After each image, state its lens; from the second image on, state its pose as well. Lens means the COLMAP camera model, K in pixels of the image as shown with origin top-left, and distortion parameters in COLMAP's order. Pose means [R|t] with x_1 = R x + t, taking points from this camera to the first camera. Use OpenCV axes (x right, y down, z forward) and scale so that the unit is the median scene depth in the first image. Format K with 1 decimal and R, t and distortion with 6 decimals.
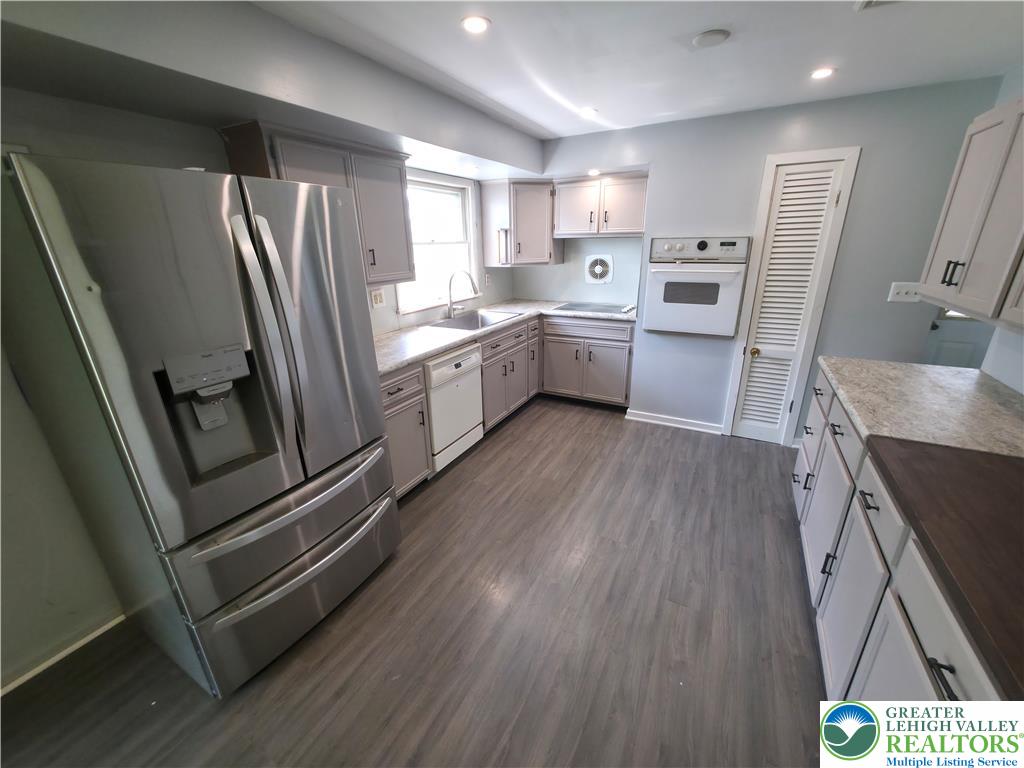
lens RADIAL K [[409.4, 0, 513.0], [0, 409.4, 387.2], [0, 0, 1]] dist [-0.001659, 0.000109]
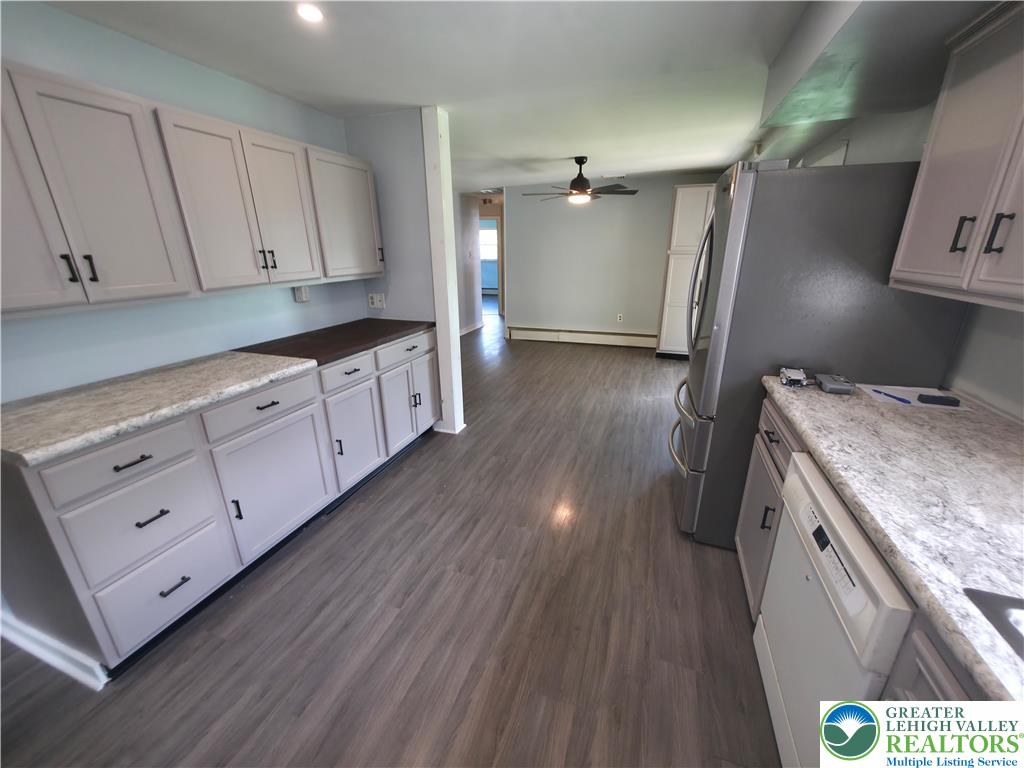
lens RADIAL K [[409.4, 0, 507.1], [0, 409.4, 387.2], [0, 0, 1]] dist [-0.001659, 0.000109]
pose [[-0.990013, 0.068859, -0.123014, 0.148180], [-0.022775, 0.783008, 0.621594, -0.310280], [0.139123, 0.618188, -0.773620, 0.946297]]
